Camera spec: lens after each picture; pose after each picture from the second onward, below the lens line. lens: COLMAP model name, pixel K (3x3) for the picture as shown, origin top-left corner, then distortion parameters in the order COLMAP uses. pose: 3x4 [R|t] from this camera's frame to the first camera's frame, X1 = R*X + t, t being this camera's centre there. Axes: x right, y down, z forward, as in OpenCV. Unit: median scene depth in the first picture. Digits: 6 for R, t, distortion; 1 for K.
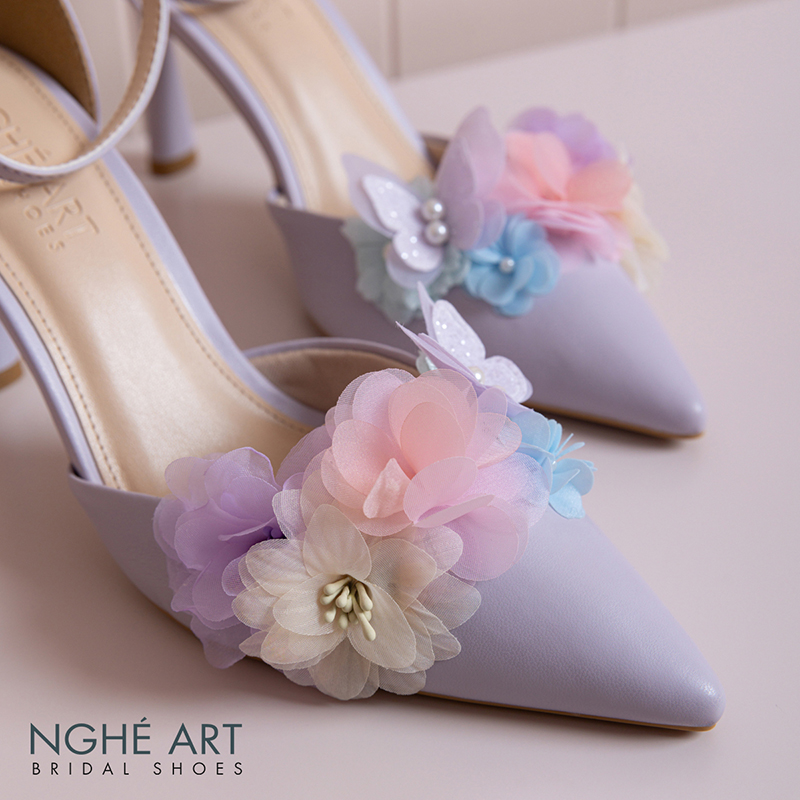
lens RADIAL K [[1621.6, 0, 402.5], [0, 1621.6, 407.8], [0, 0, 1]] dist [-0.021451, 0.000000]
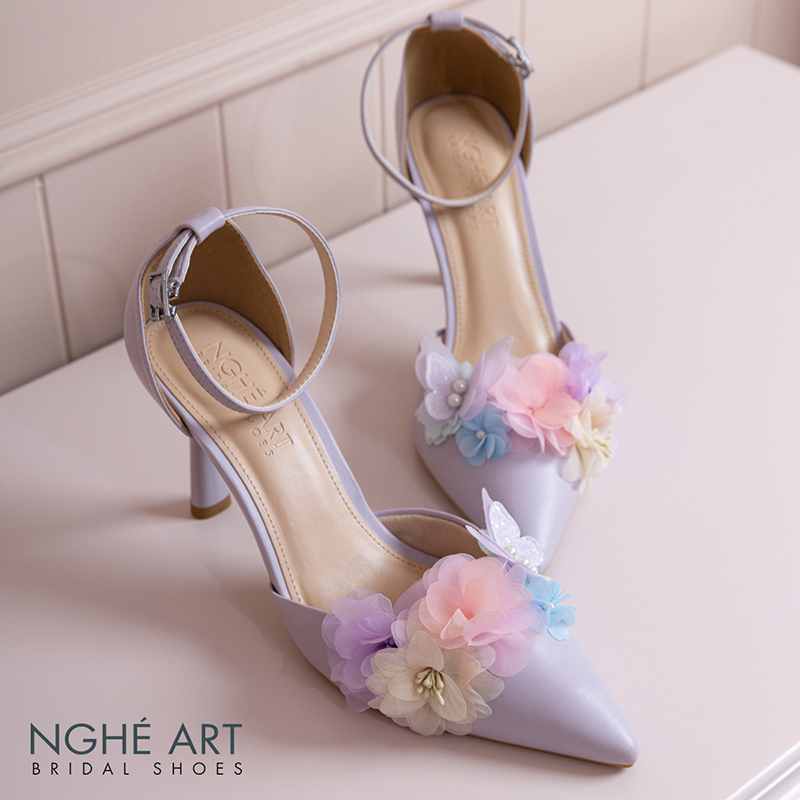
lens RADIAL K [[1780.6, 0, 396.6], [0, 1780.6, 434.1], [0, 0, 1]] dist [0.014777, 0.000000]
pose [[0.996386, 0.054855, -0.064855, 0.037869], [-0.050978, 0.996896, 0.059994, -0.242879], [0.067945, -0.056471, 0.996090, -0.848922]]
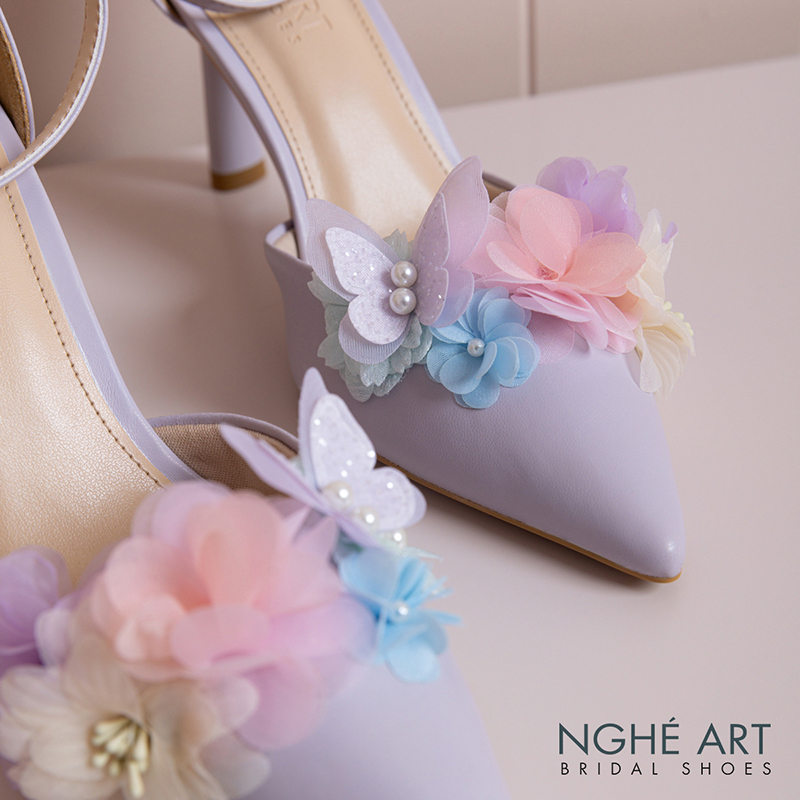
lens RADIAL K [[1621.6, 0, 375.6], [0, 1621.6, 436.1], [0, 0, 1]] dist [-0.021451, 0.000000]
pose [[0.966014, 0.118085, -0.229940, 0.245786], [-0.109107, 0.992699, 0.051419, -0.091572], [0.234333, -0.024583, 0.971846, 0.184526]]
